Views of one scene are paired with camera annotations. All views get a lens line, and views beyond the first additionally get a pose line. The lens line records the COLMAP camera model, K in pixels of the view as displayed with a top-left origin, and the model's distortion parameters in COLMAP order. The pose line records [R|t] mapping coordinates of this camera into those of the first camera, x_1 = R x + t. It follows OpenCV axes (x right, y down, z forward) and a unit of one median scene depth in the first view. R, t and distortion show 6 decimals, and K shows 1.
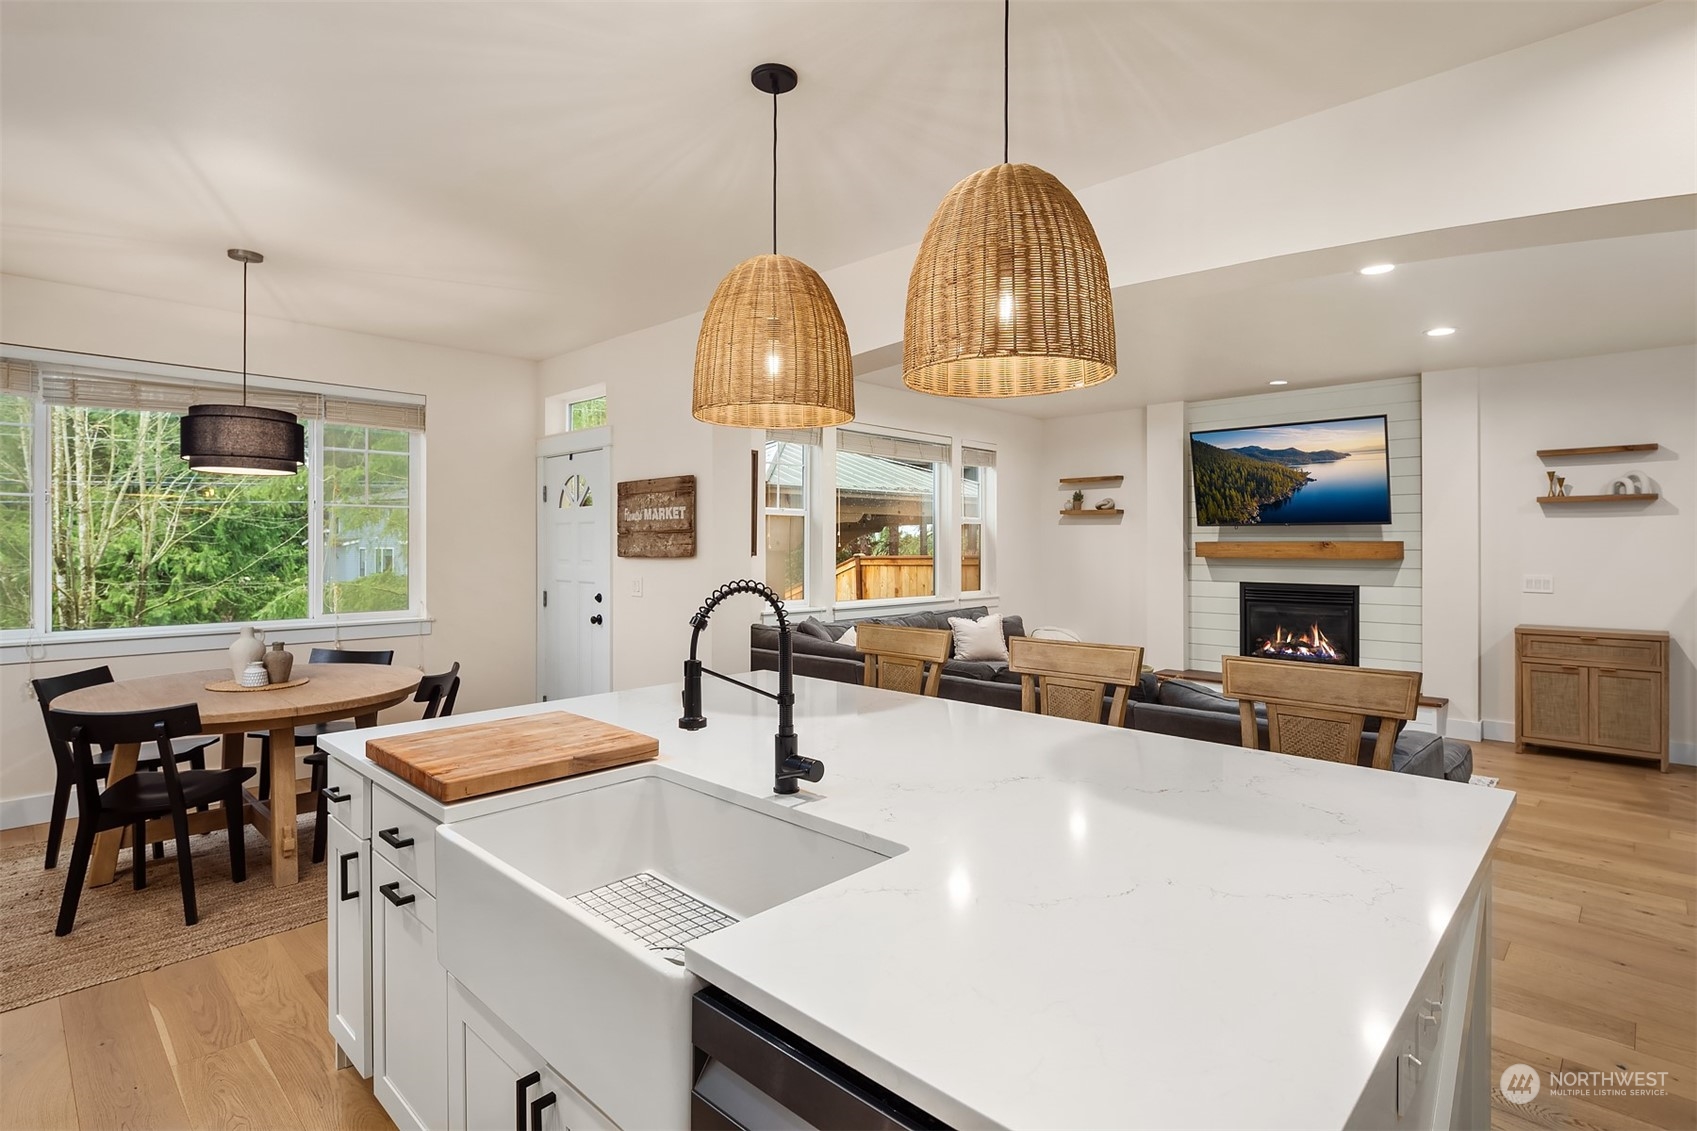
lens RADIAL K [[837.6, 0, 851.9], [0, 837.6, 546.8], [0, 0, 1]] dist [0.001669, -0.001004]
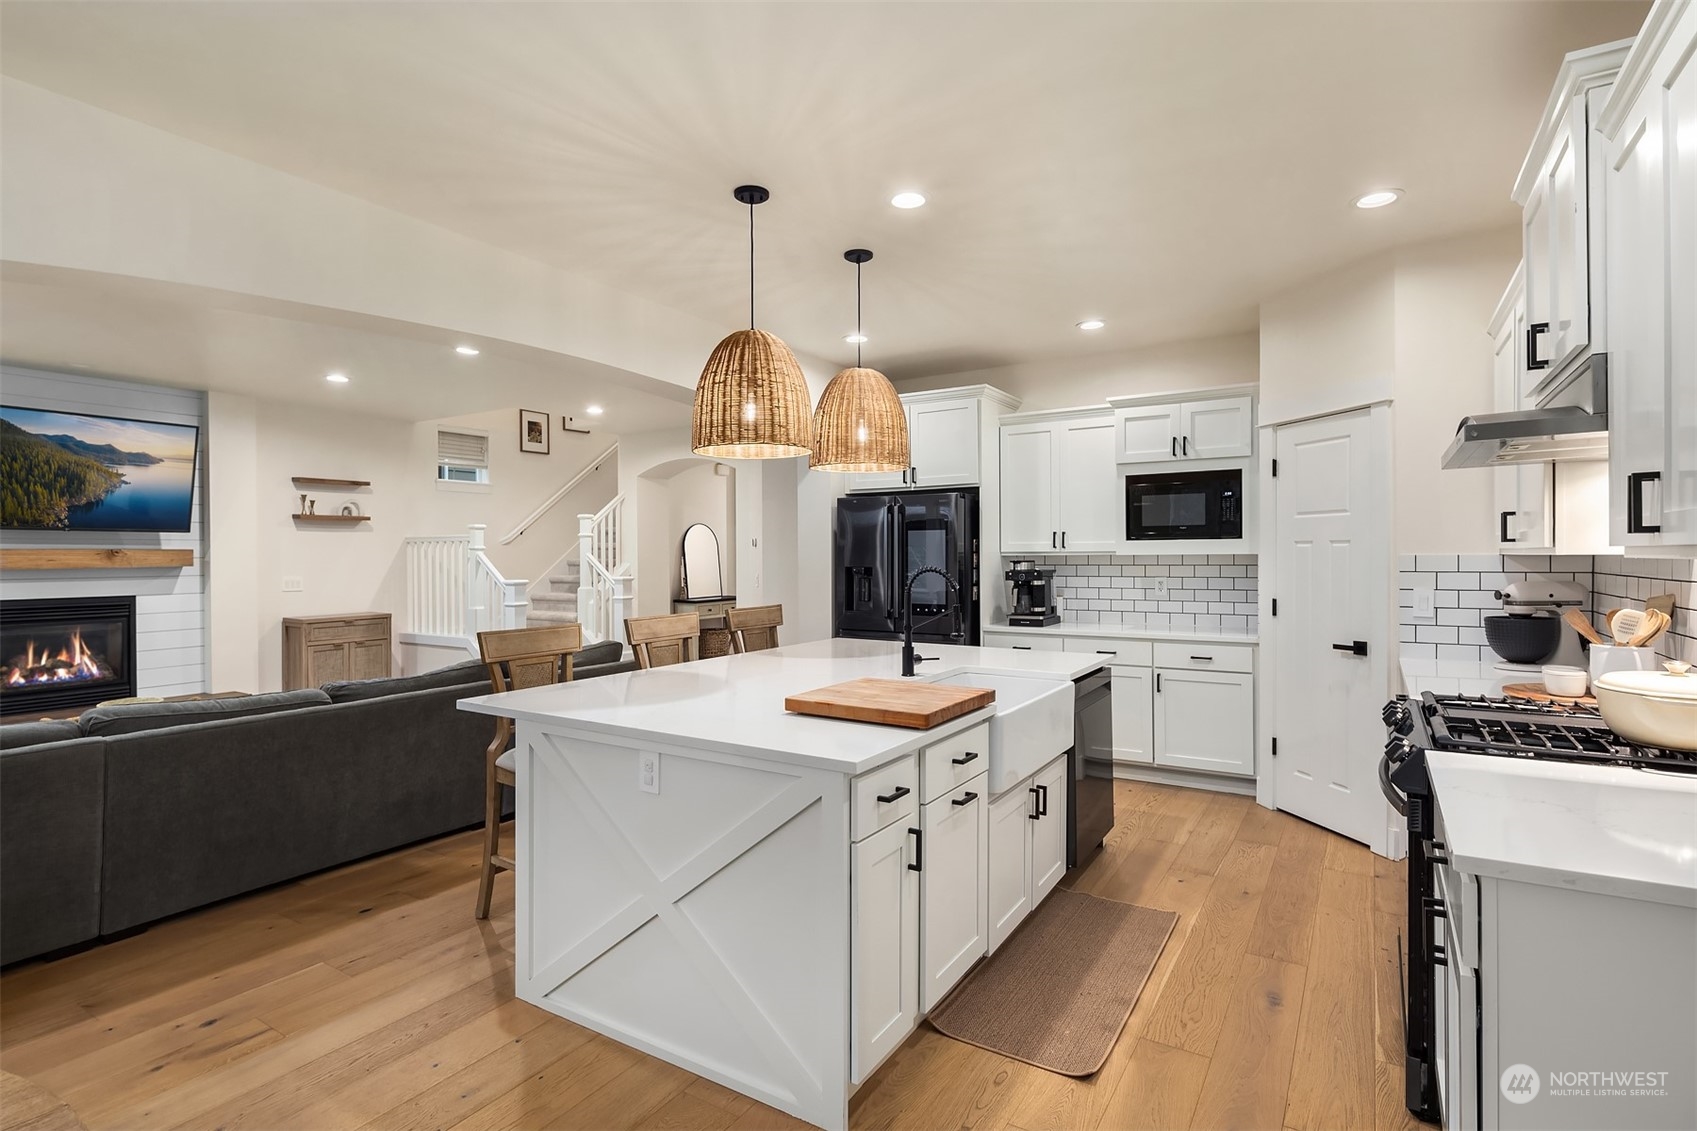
lens RADIAL K [[837.6, 0, 851.9], [0, 837.6, 546.8], [0, 0, 1]] dist [0.001669, -0.001004]
pose [[-0.216590, 0.007317, 0.976235, -0.523435], [0.005395, 0.999966, -0.006298, 0.001252], [-0.976248, 0.003903, -0.216622, 0.417491]]
